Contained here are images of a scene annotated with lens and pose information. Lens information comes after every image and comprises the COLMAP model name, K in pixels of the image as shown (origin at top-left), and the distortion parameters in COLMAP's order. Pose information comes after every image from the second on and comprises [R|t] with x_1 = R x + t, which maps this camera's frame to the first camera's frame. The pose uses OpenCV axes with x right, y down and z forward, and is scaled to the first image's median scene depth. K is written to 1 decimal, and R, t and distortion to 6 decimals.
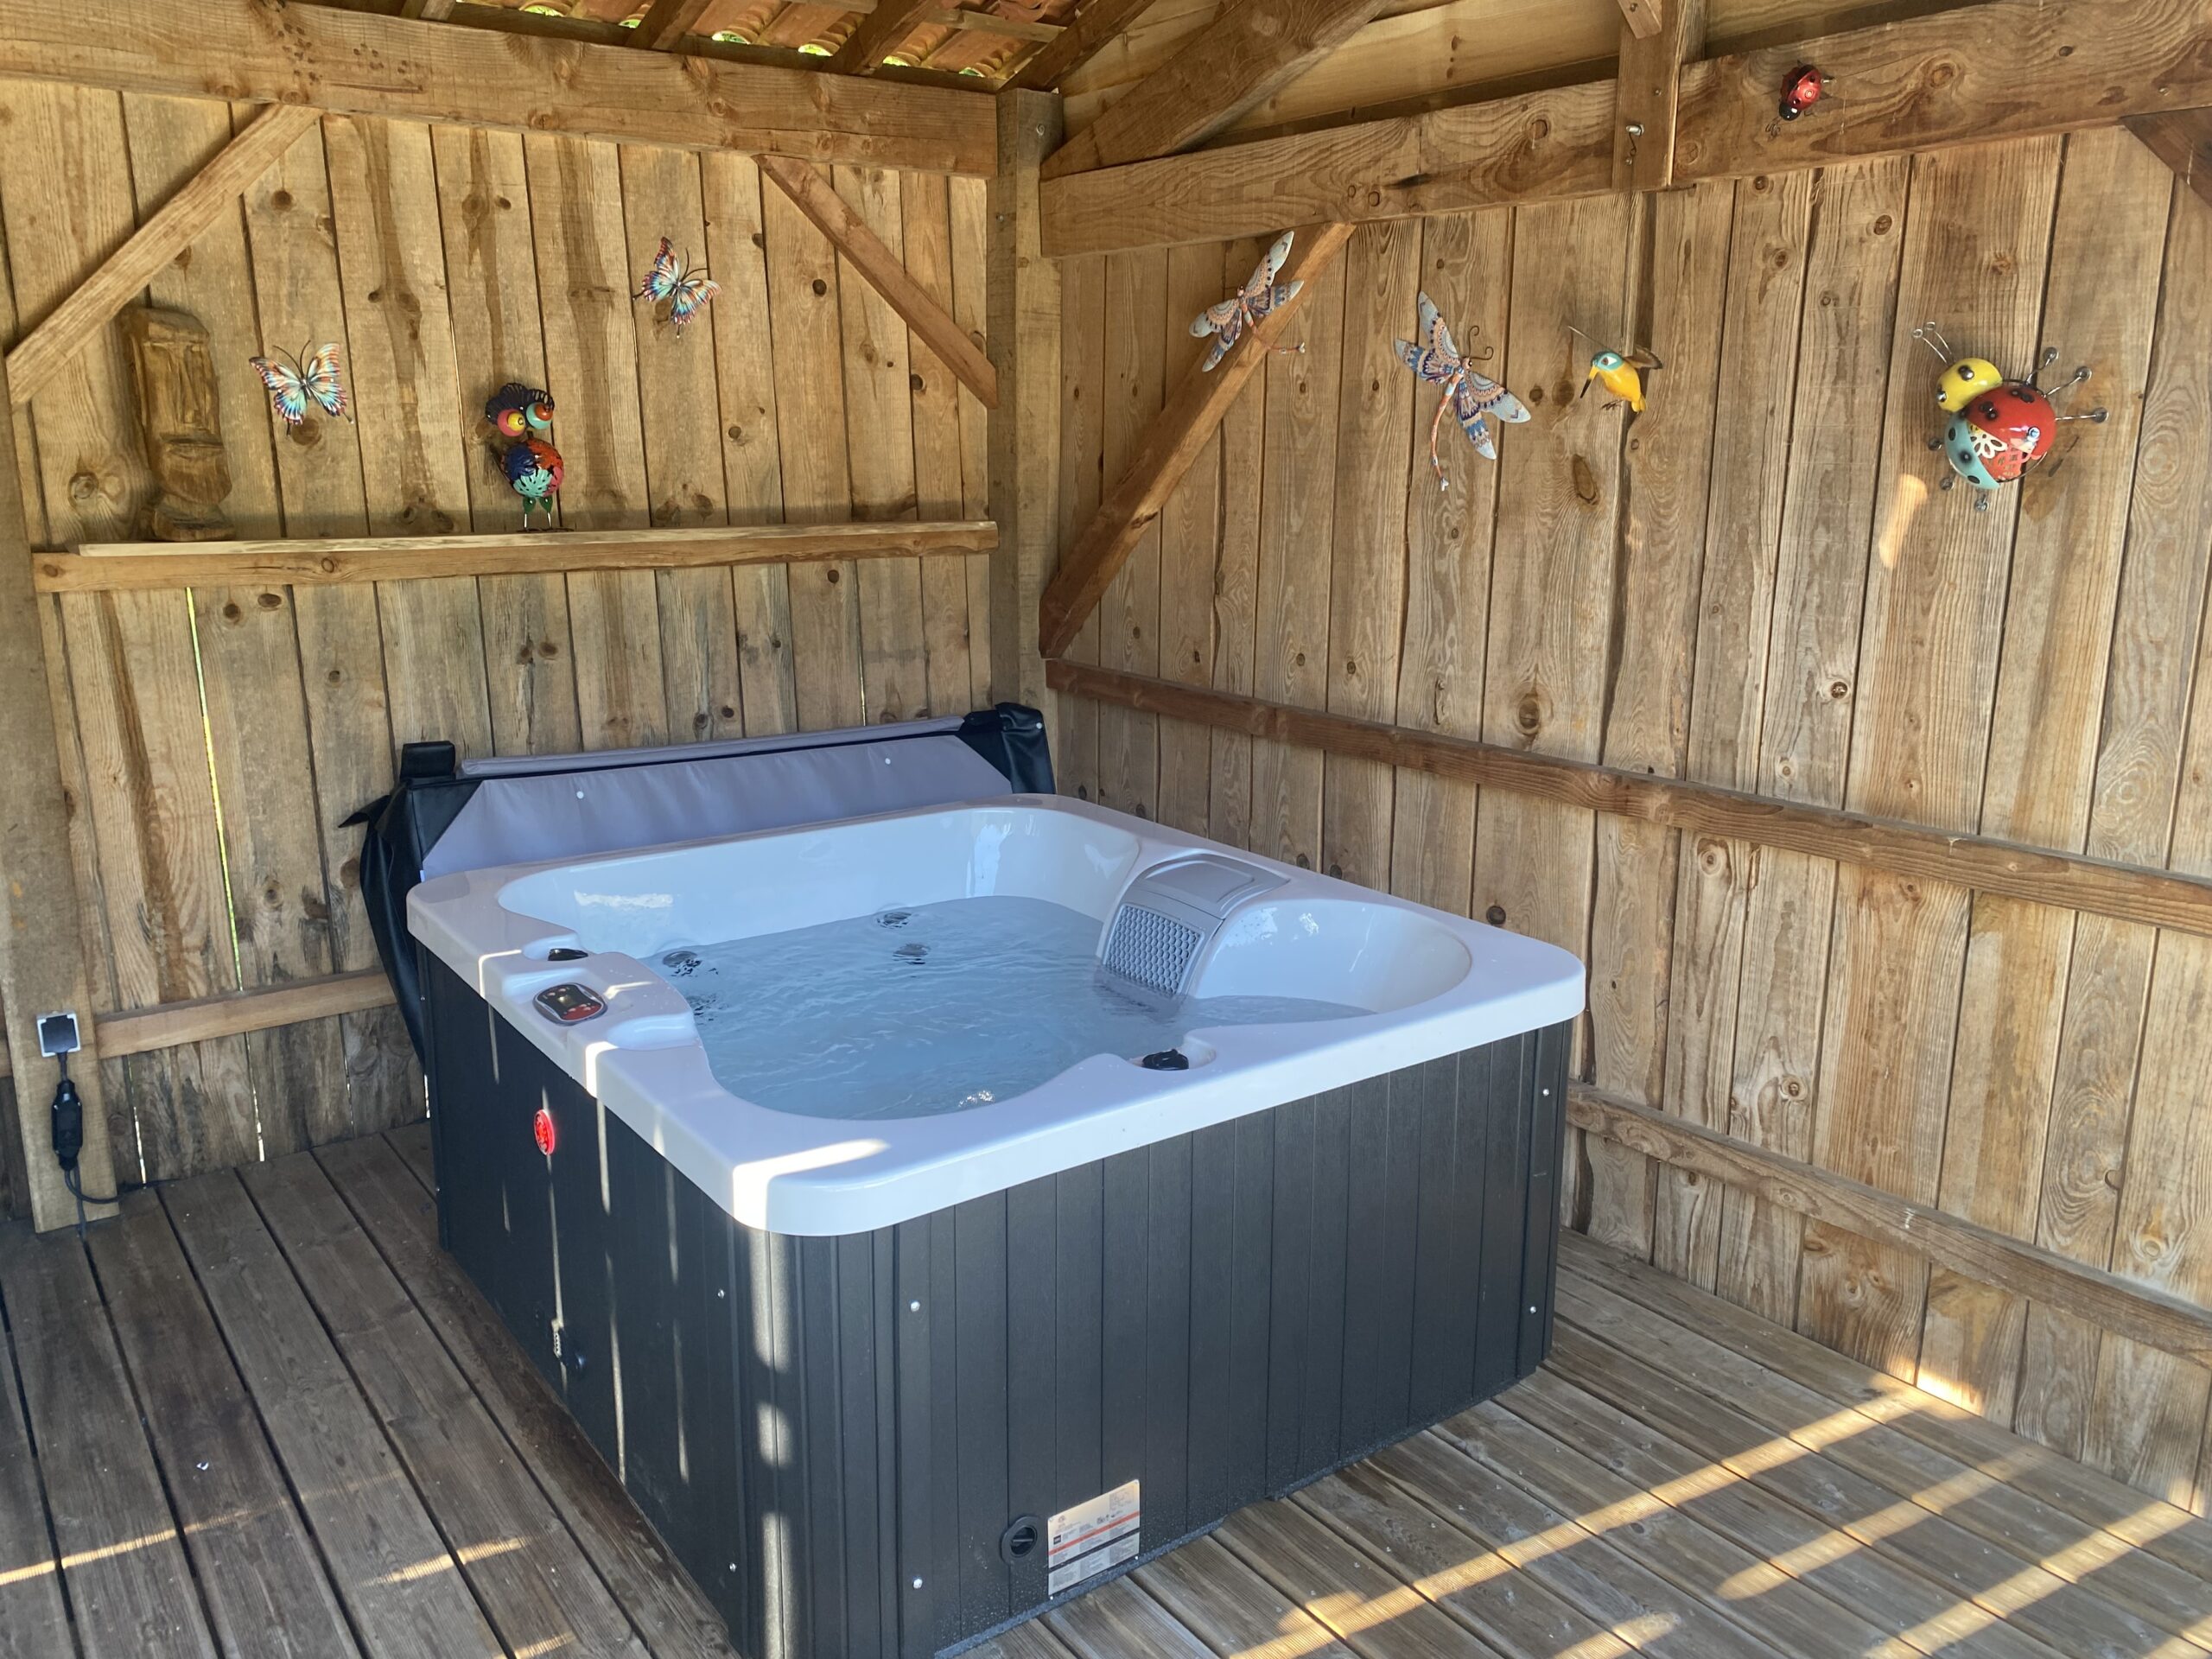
lens RADIAL K [[1688.7, 0, 1097.2], [0, 1688.7, 826.0], [0, 0, 1]] dist [0.007366, -0.007435]
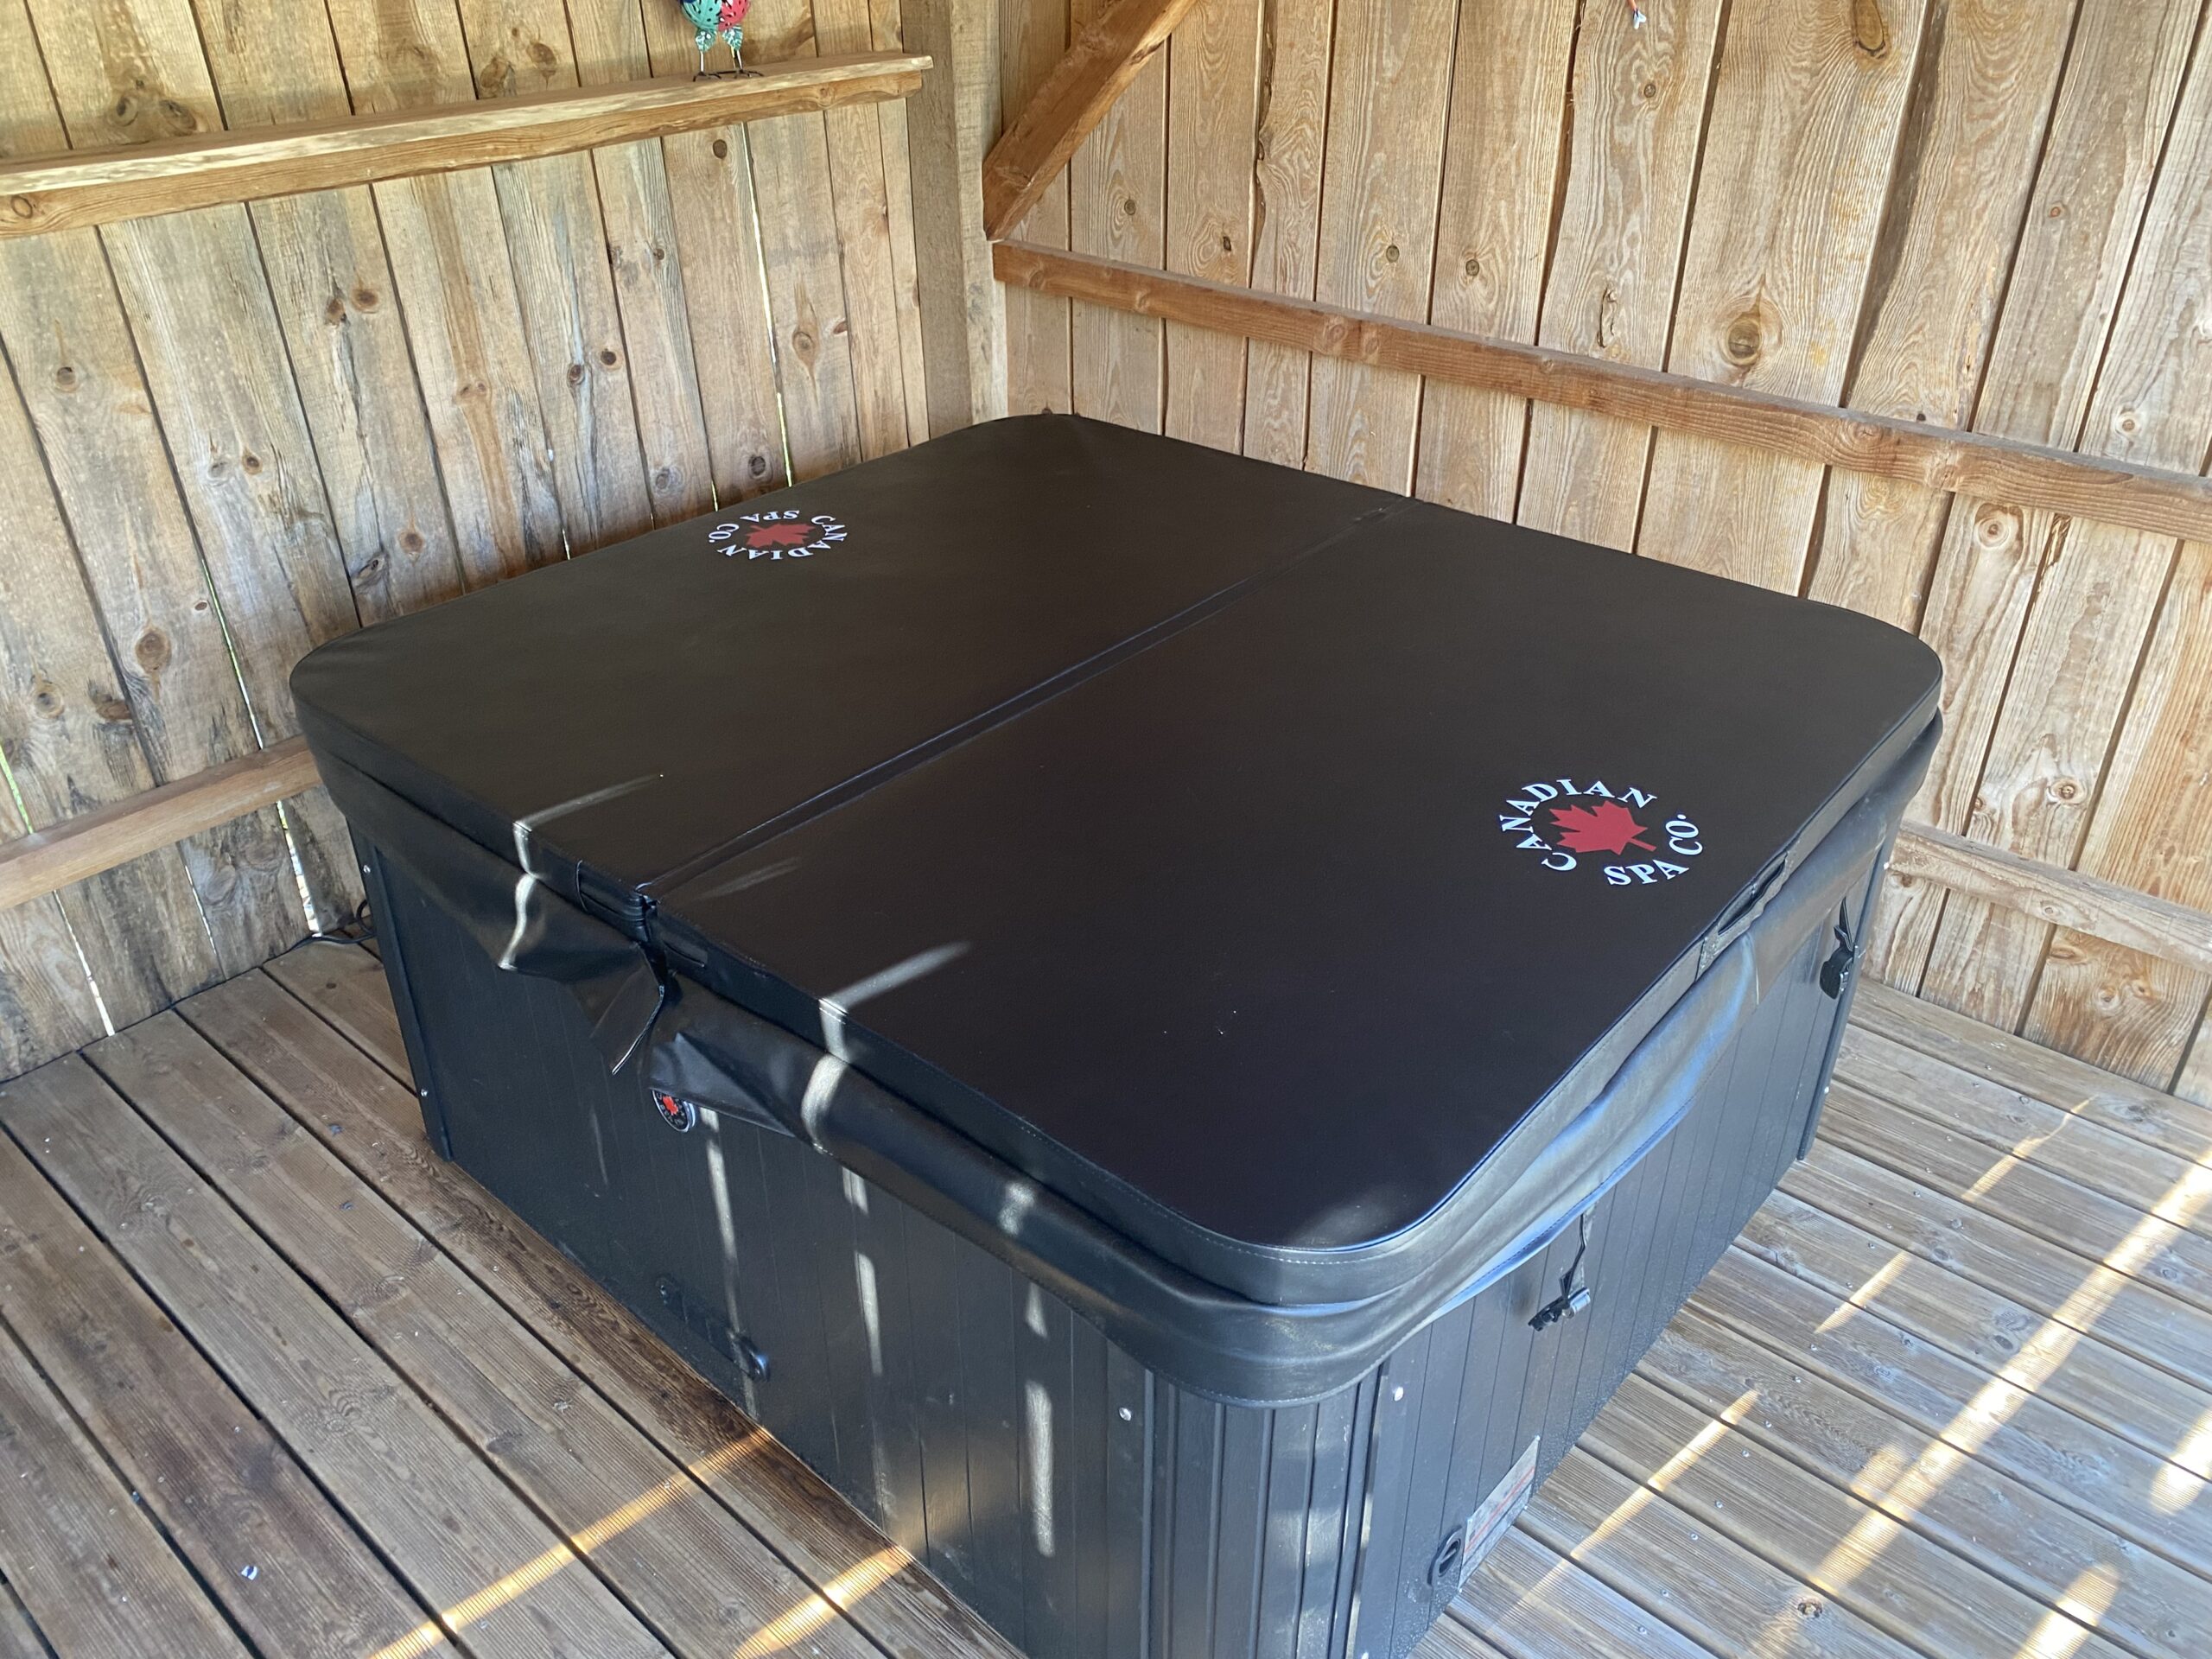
lens RADIAL K [[1688.7, 0, 1105.3], [0, 1688.7, 827.1], [0, 0, 1]] dist [0.007366, -0.007435]
pose [[0.976820, -0.118150, 0.178501, -0.210014], [0.057667, 0.948296, 0.312106, -0.116684], [-0.206147, -0.294578, 0.933128, 0.260047]]
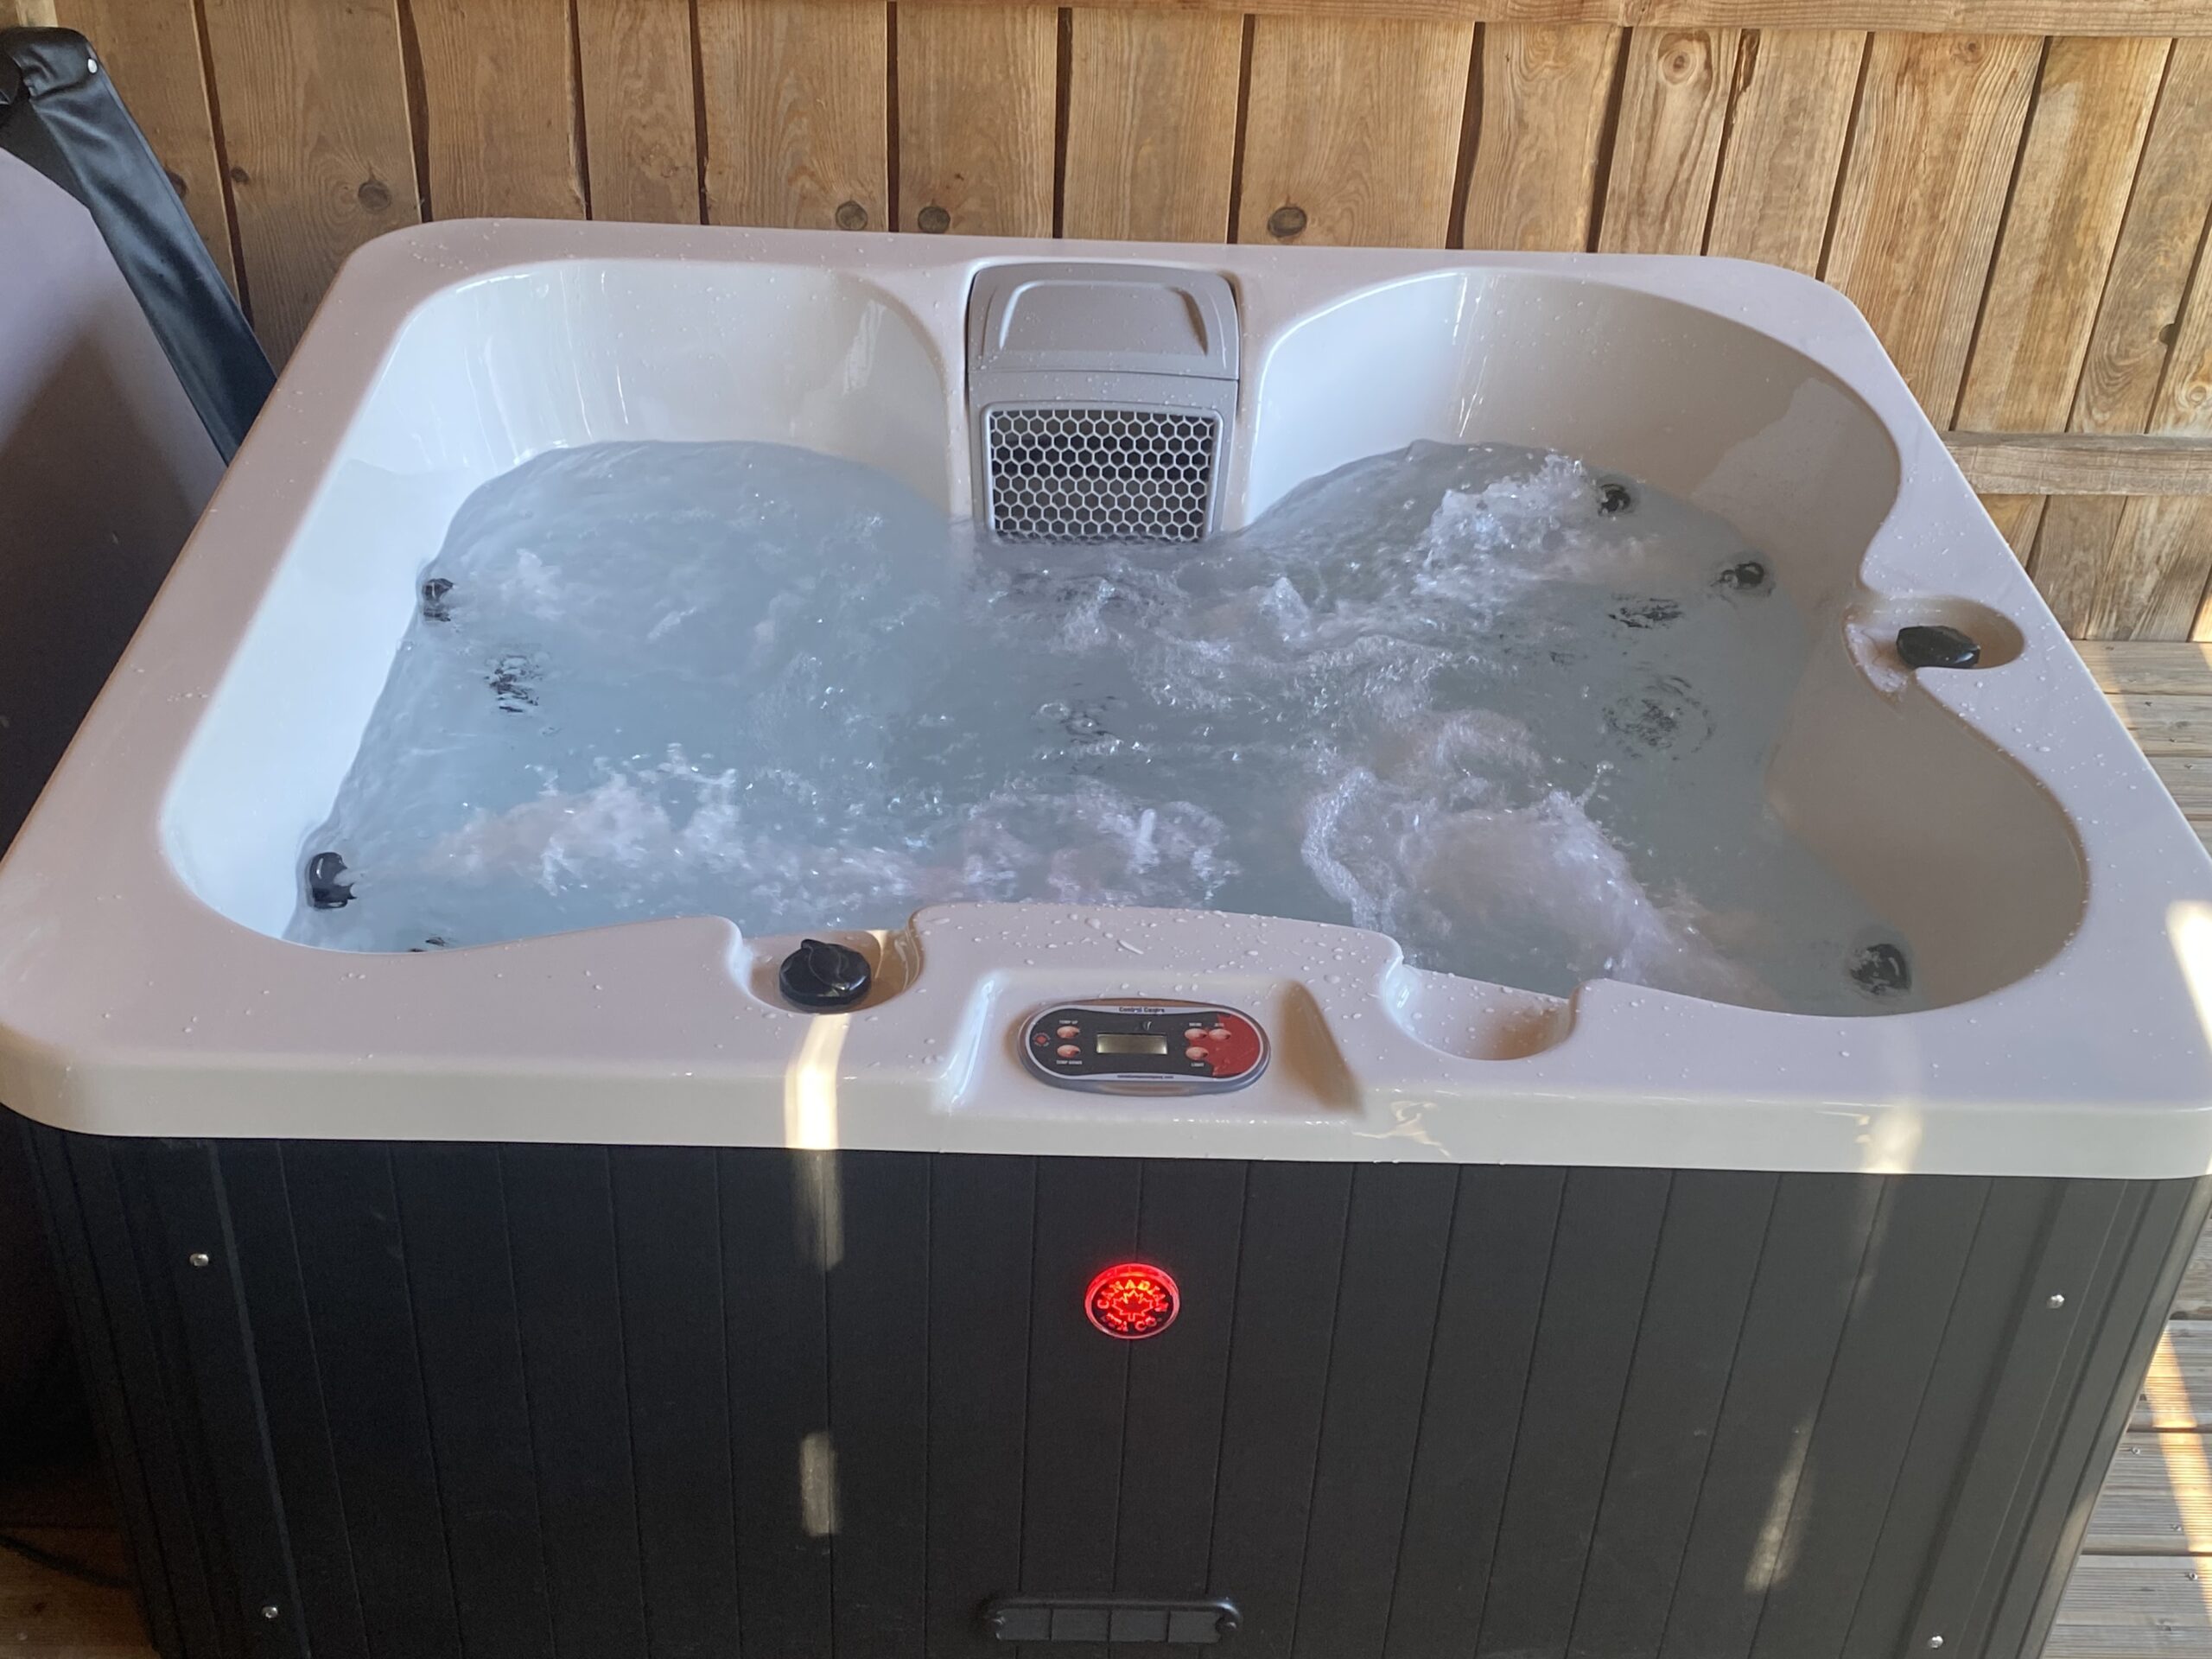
lens RADIAL K [[2584.6, 0, 1100.5], [0, 2584.6, 893.9], [0, 0, 1]] dist [0.017091, 0.000000]
pose [[0.576242, -0.467628, 0.670276, -0.613089], [0.152809, 0.867315, 0.473724, -0.211613], [-0.802867, -0.170555, 0.571241, 0.487990]]
